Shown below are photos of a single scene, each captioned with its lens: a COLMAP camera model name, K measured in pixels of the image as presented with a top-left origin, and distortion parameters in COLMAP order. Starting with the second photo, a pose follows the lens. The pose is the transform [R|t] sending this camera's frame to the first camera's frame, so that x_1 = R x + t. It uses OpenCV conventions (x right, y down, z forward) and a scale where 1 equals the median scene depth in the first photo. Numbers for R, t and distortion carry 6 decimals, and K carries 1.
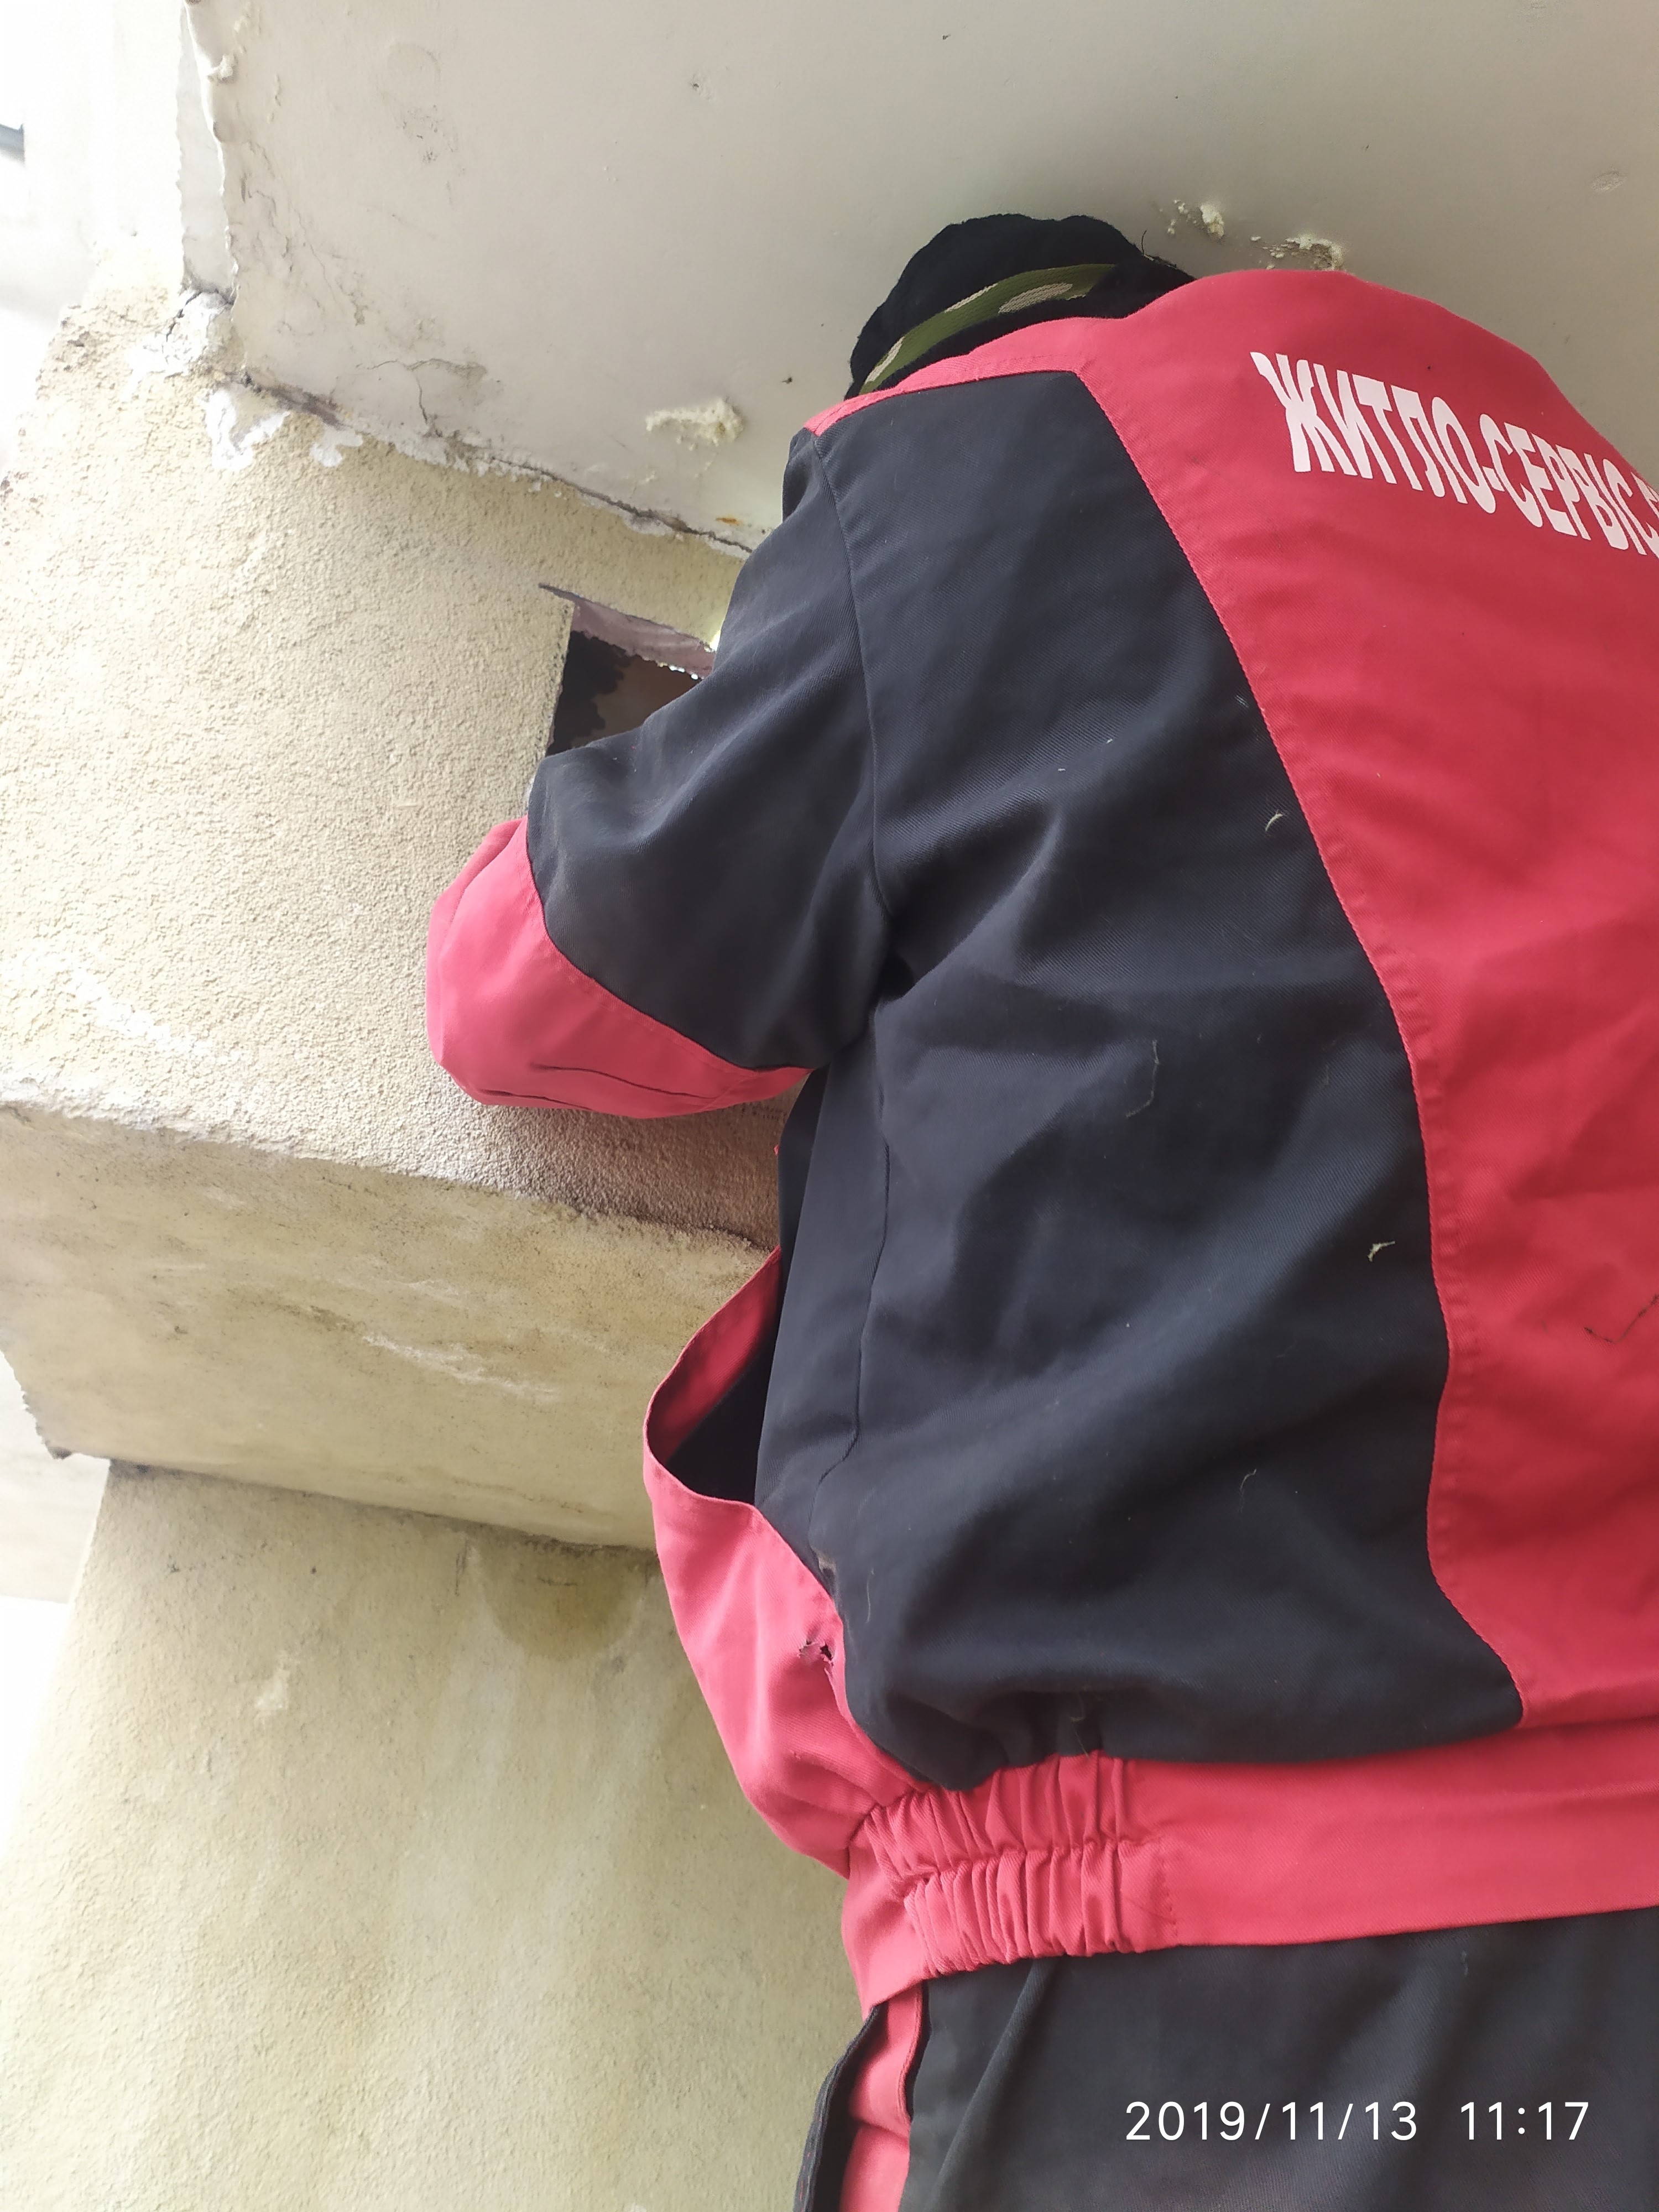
lens RADIAL K [[1659.3, 0, 847.0], [0, 1659.3, 1142.1], [0, 0, 1]] dist [0.074534, -0.071007]
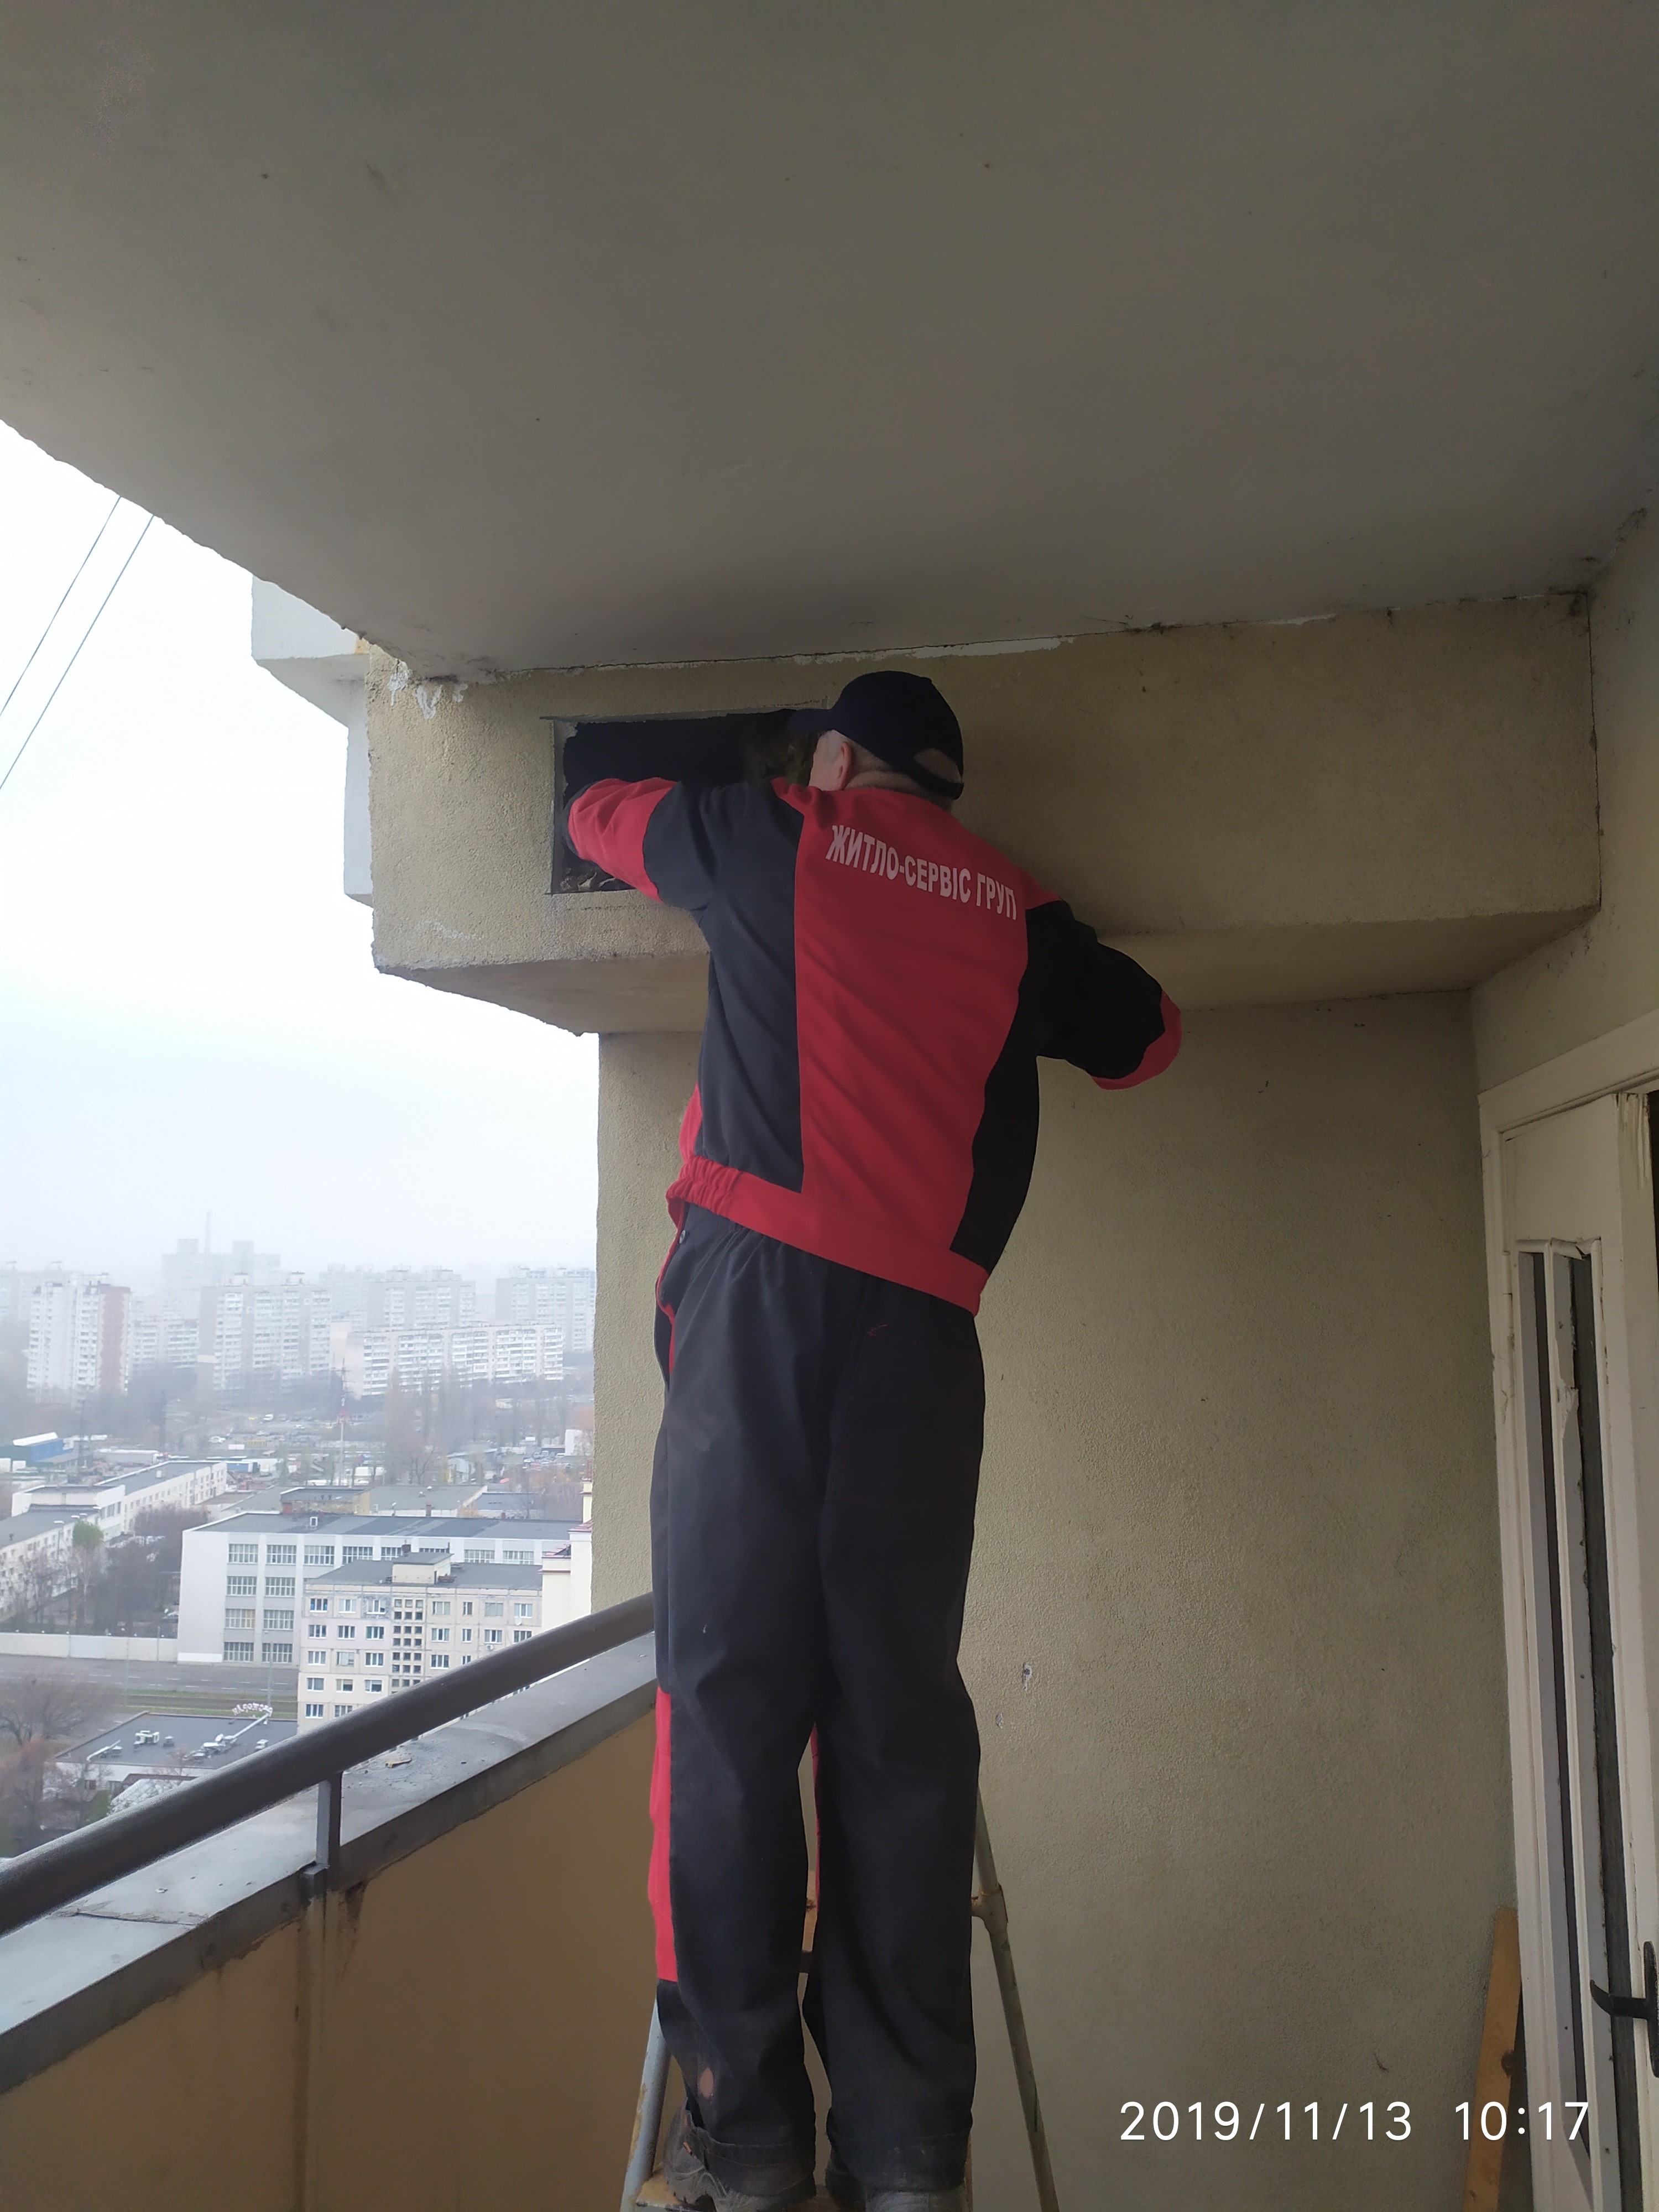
lens RADIAL K [[1659.3, 0, 865.8], [0, 1659.3, 1118.1], [0, 0, 1]] dist [0.074534, -0.071007]
pose [[0.869220, -0.134822, -0.475688, 1.460101], [0.287574, 0.920485, 0.264592, -0.310144], [0.402191, -0.366784, 0.838876, -1.250367]]
